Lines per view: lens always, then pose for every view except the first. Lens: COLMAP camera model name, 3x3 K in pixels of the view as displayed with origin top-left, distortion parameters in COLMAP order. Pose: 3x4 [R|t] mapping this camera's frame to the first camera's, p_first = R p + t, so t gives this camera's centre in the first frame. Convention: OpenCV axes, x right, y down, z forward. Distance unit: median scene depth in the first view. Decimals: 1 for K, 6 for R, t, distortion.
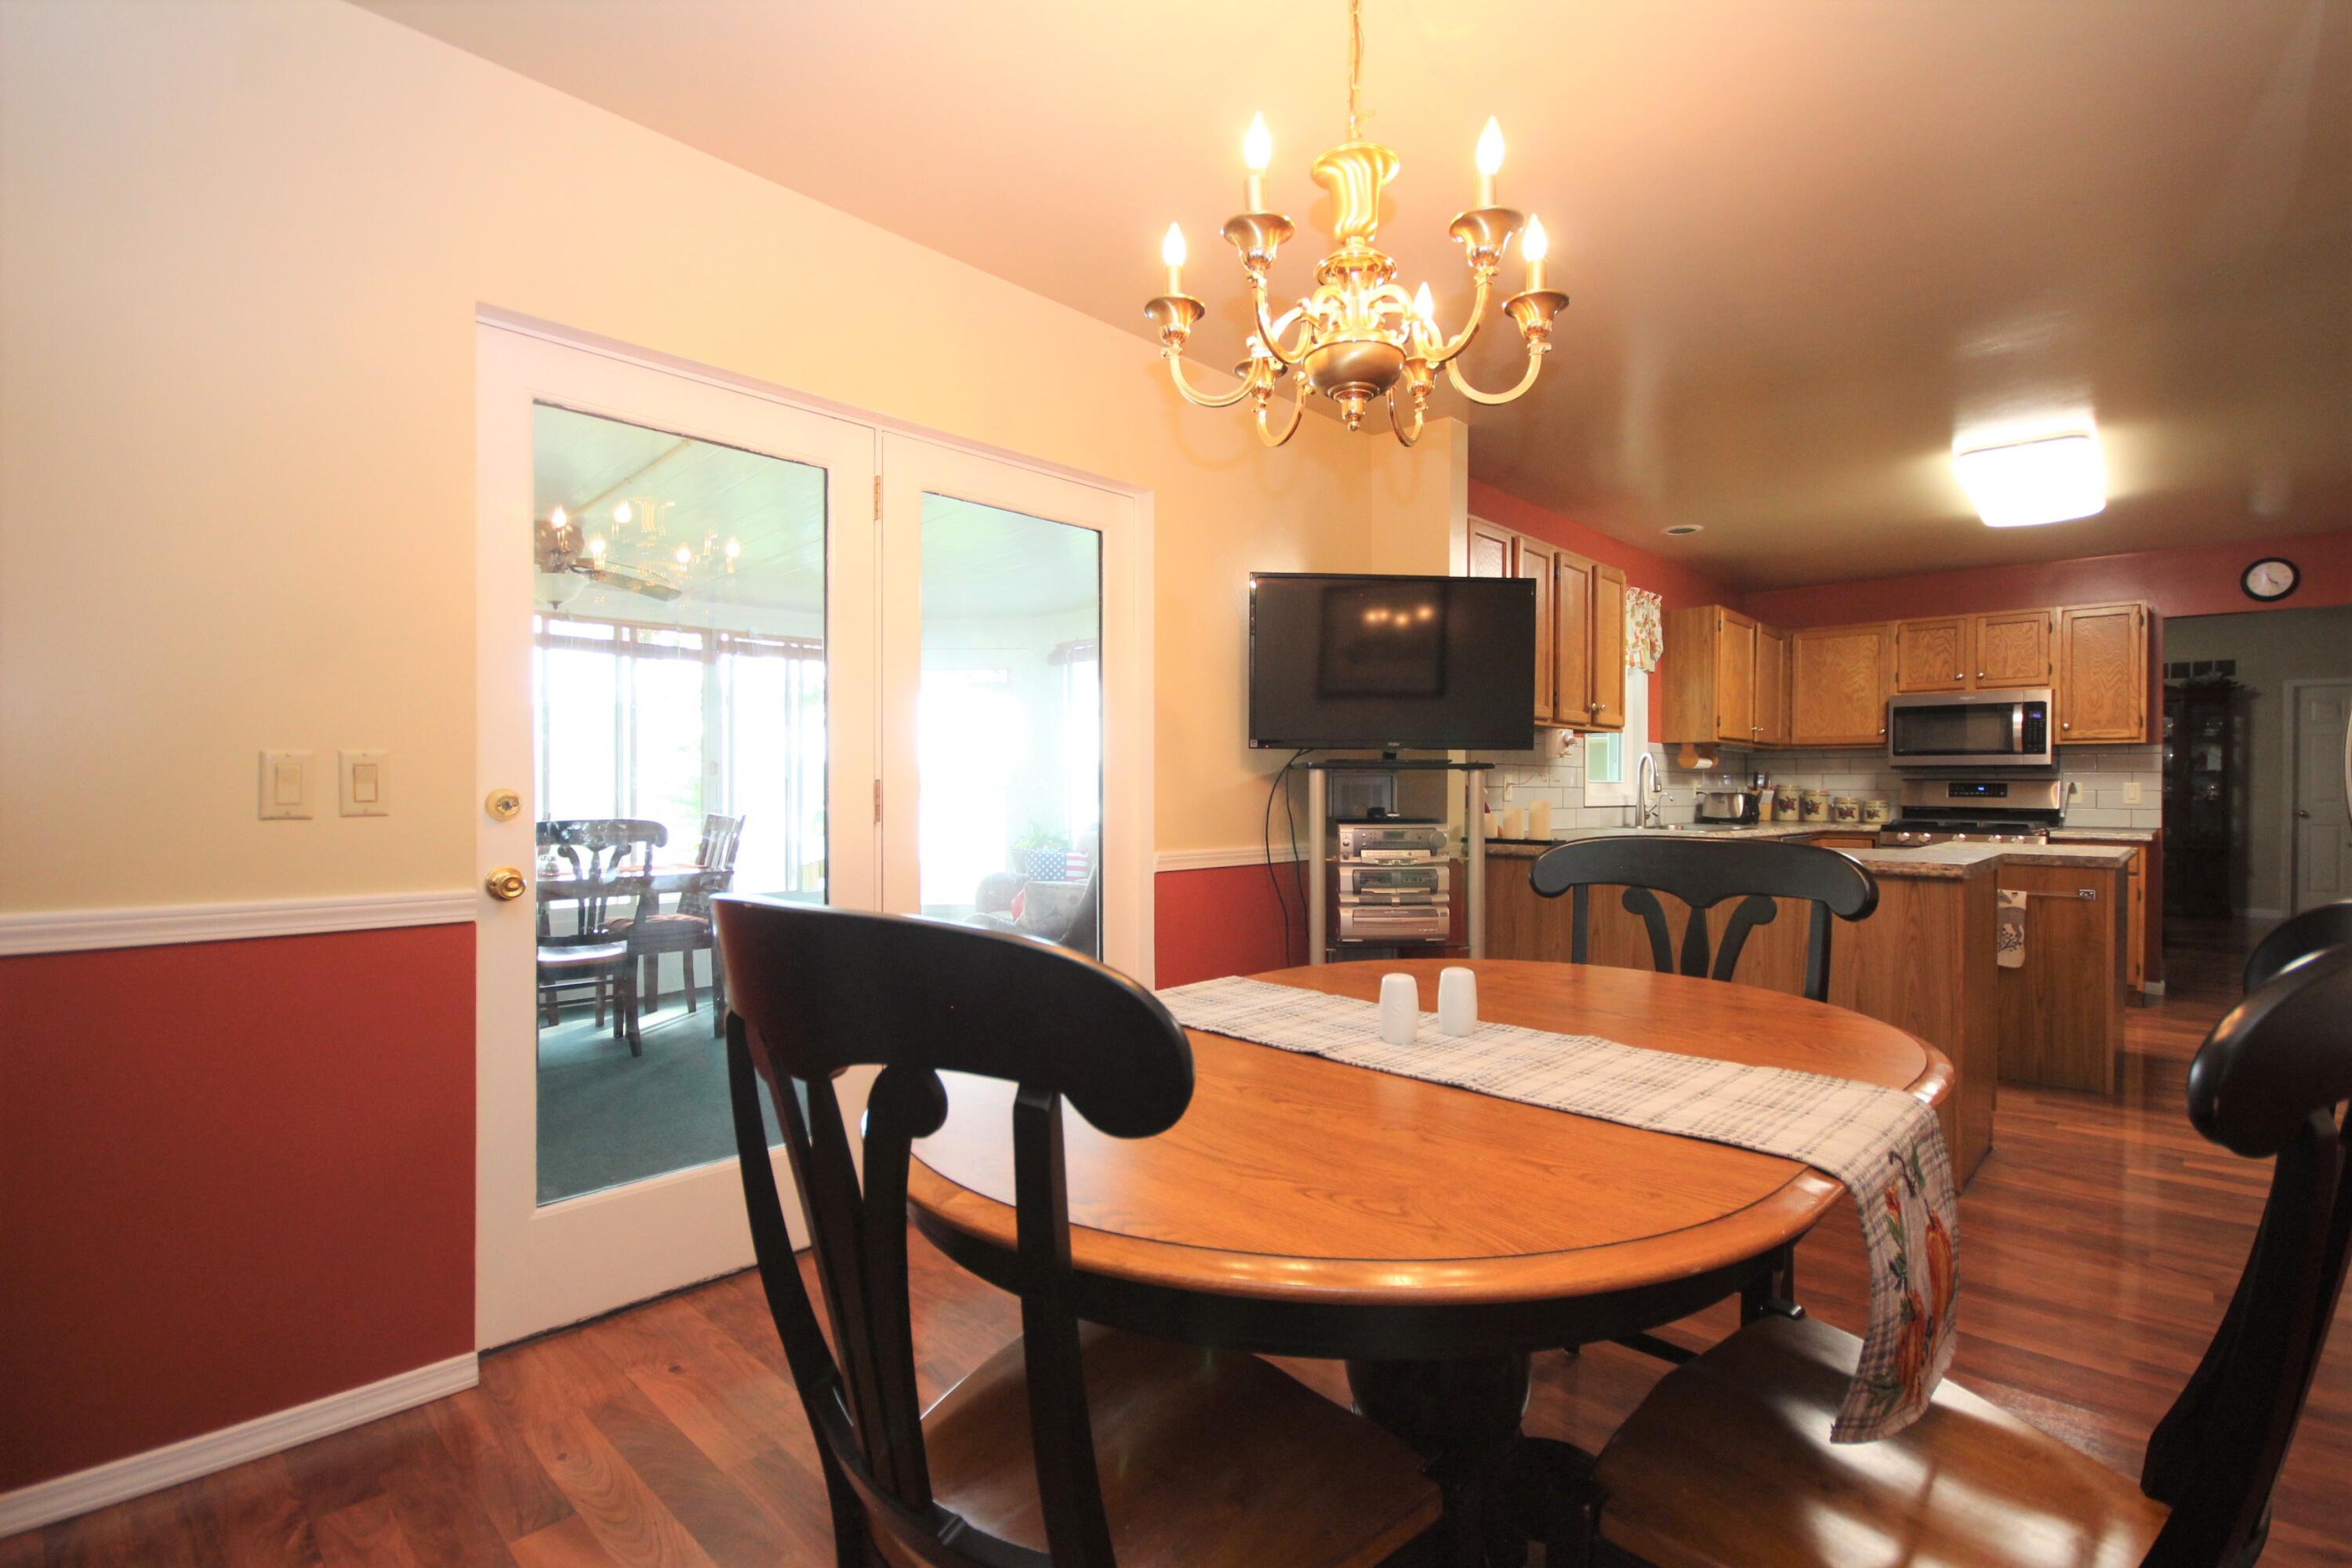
lens RADIAL K [[1091.0, 0, 1175.1], [0, 1091.0, 792.5], [0, 0, 1]] dist [-0.005527, -0.002795]
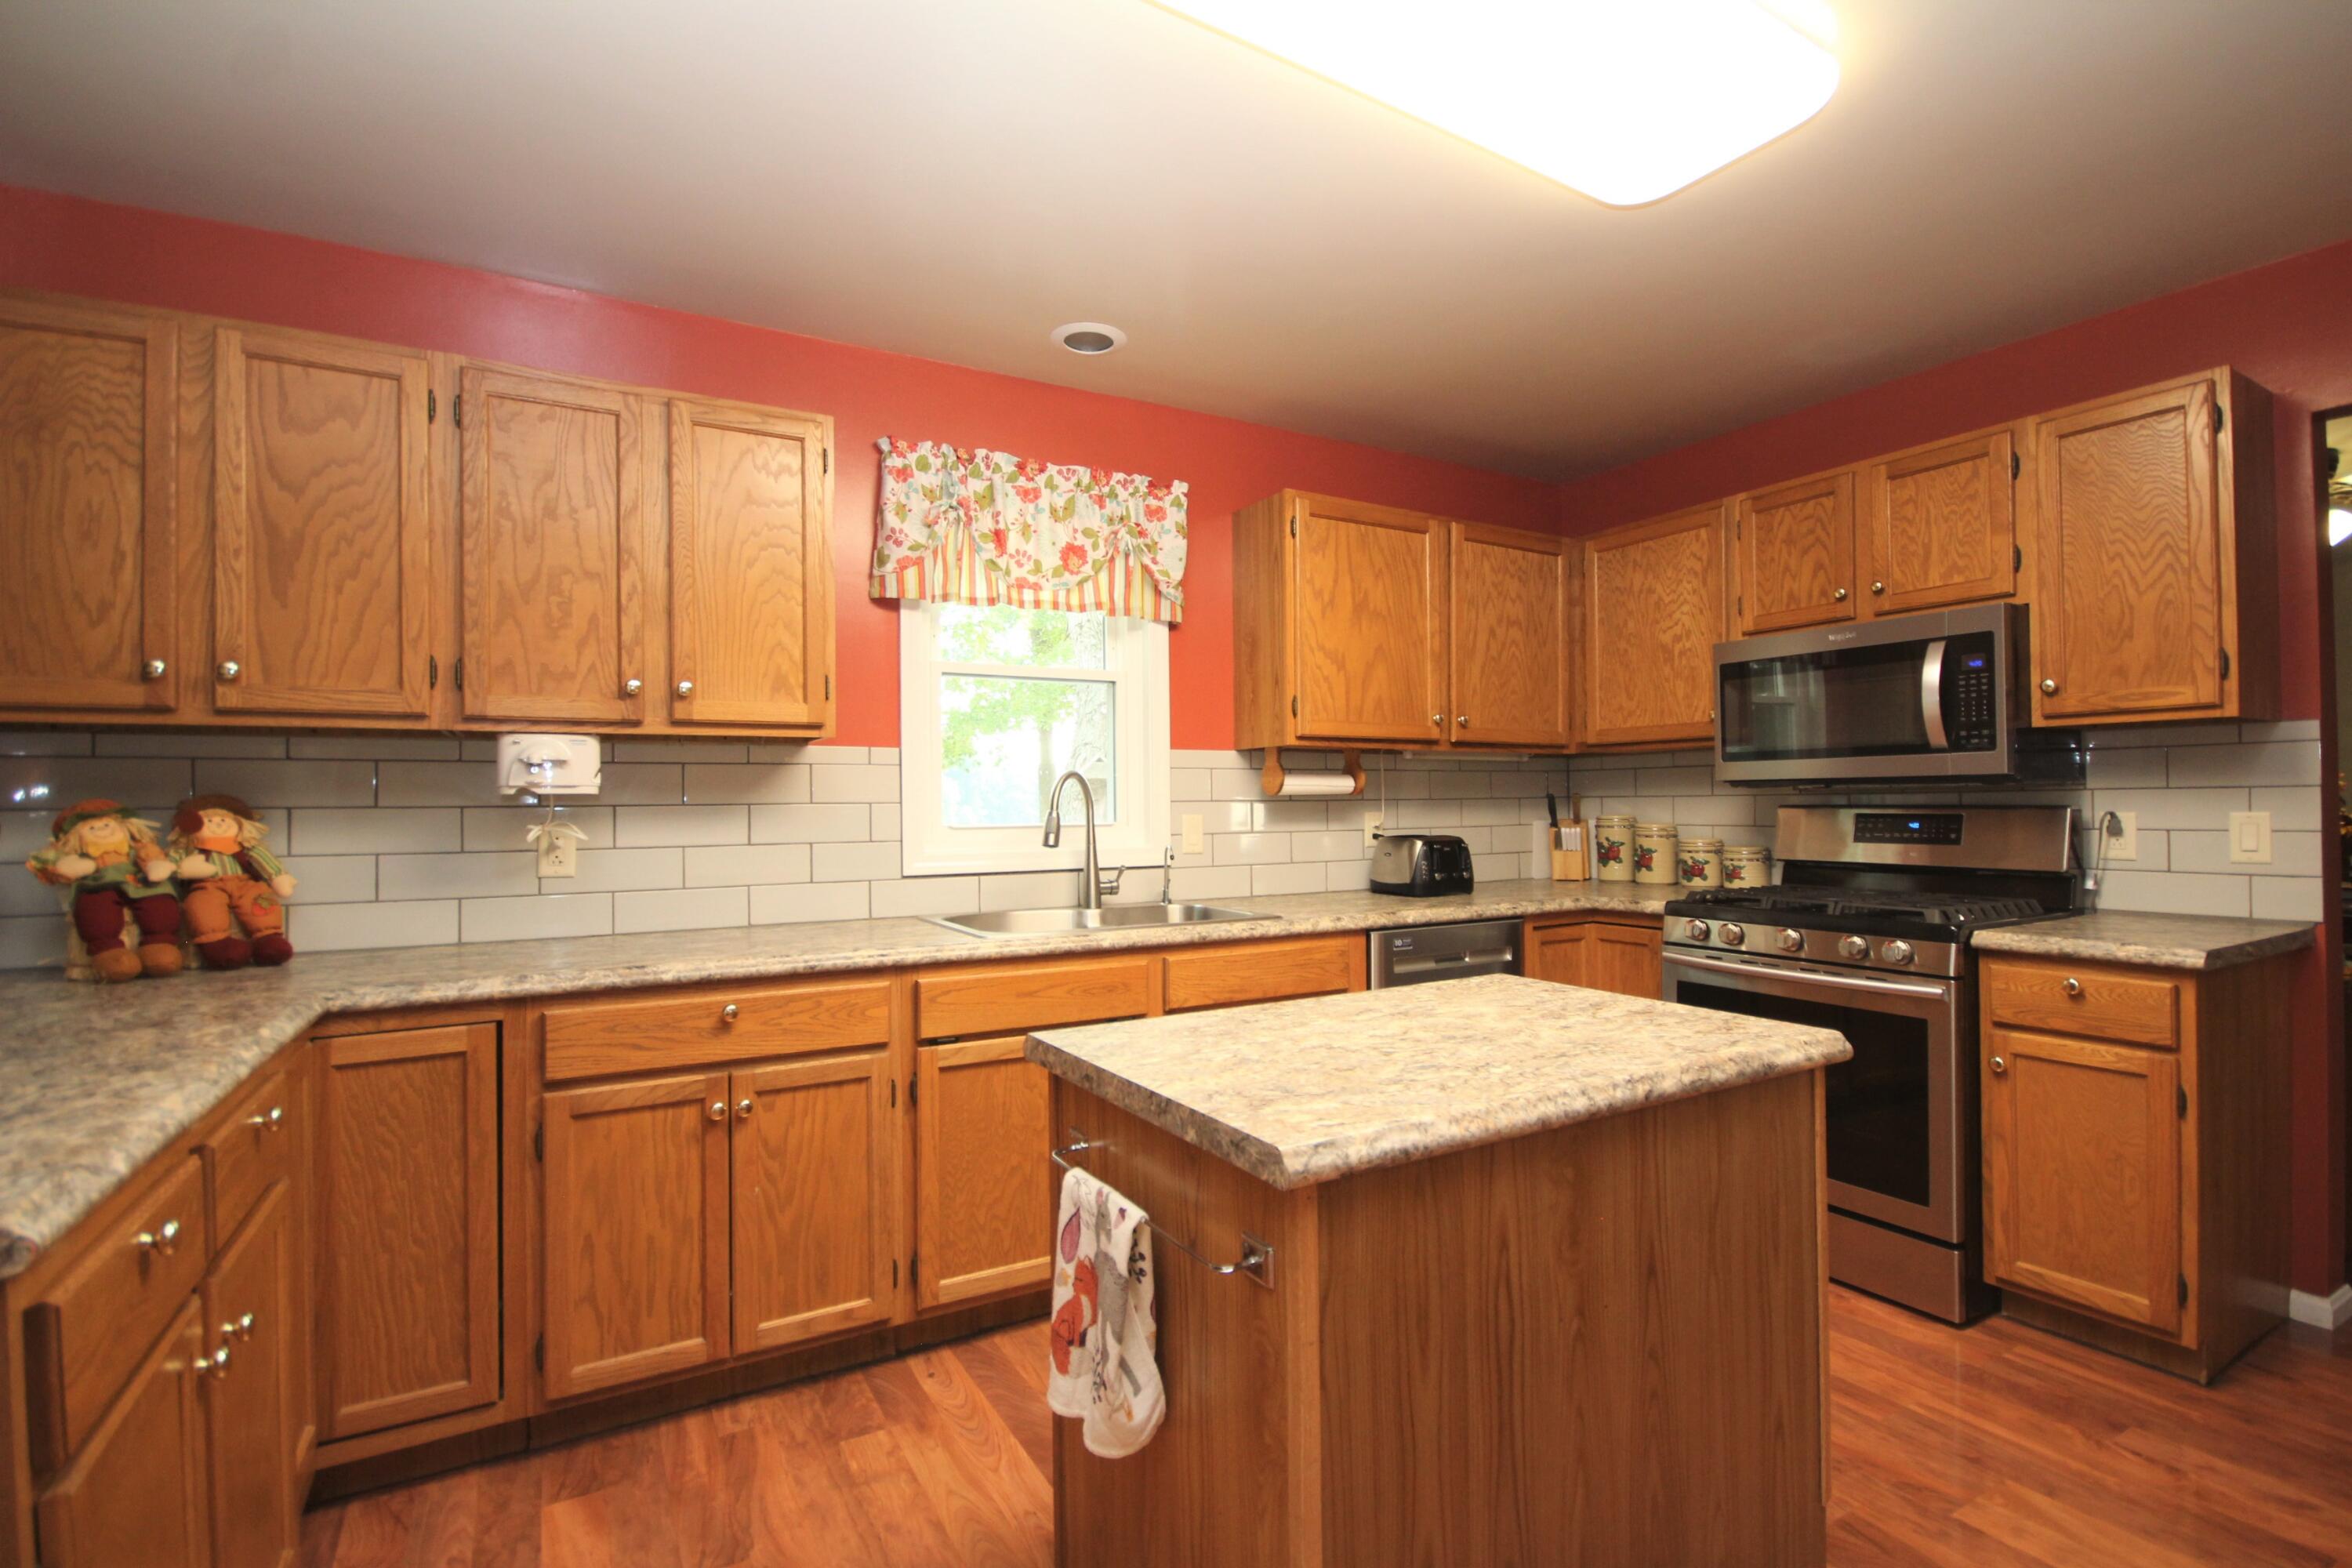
lens RADIAL K [[1091.0, 0, 1178.5], [0, 1091.0, 795.1], [0, 0, 1]] dist [-0.005527, -0.002795]
pose [[0.961492, -0.016229, -0.274355, 0.574223], [0.011962, 0.999780, -0.017219, -0.012976], [0.274574, 0.013275, 0.961474, 0.461570]]
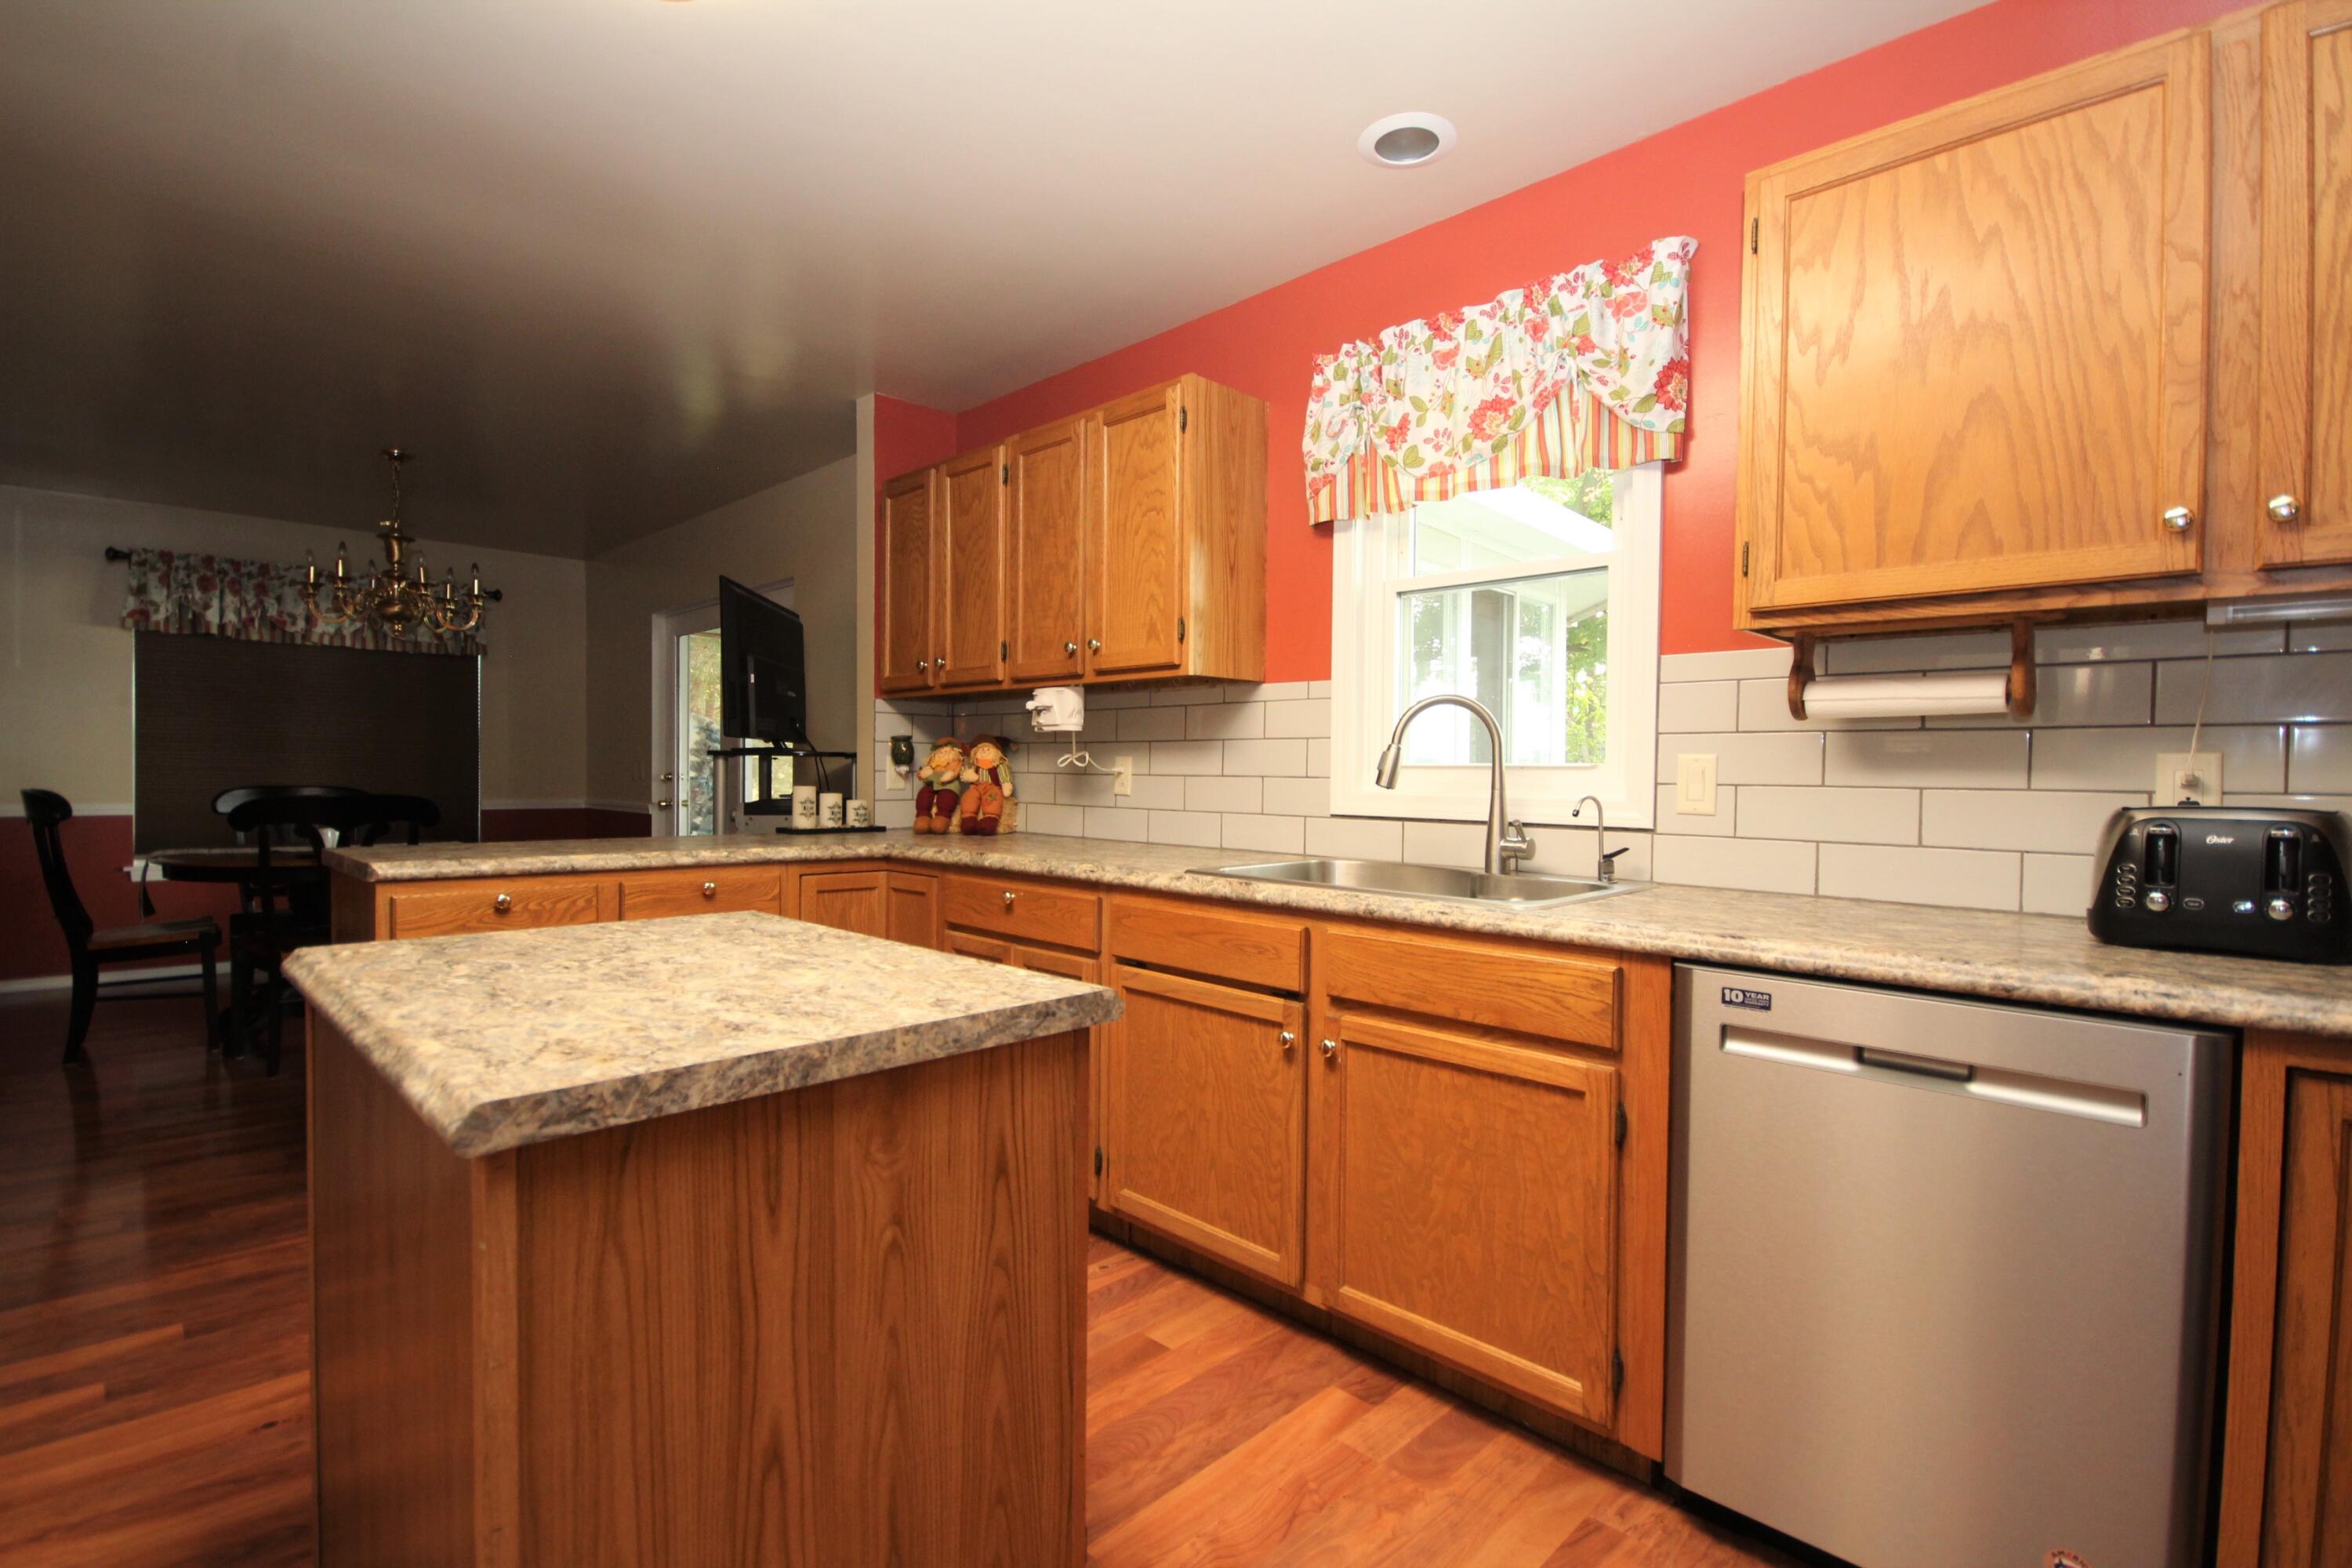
lens RADIAL K [[1091.0, 0, 1180.1], [0, 1091.0, 788.5], [0, 0, 1]] dist [-0.005527, -0.002795]
pose [[-0.016947, 0.013696, -0.999763, 0.784633], [-0.016115, 0.999773, 0.013969, -0.003294], [0.999727, 0.016348, -0.016722, 0.832320]]
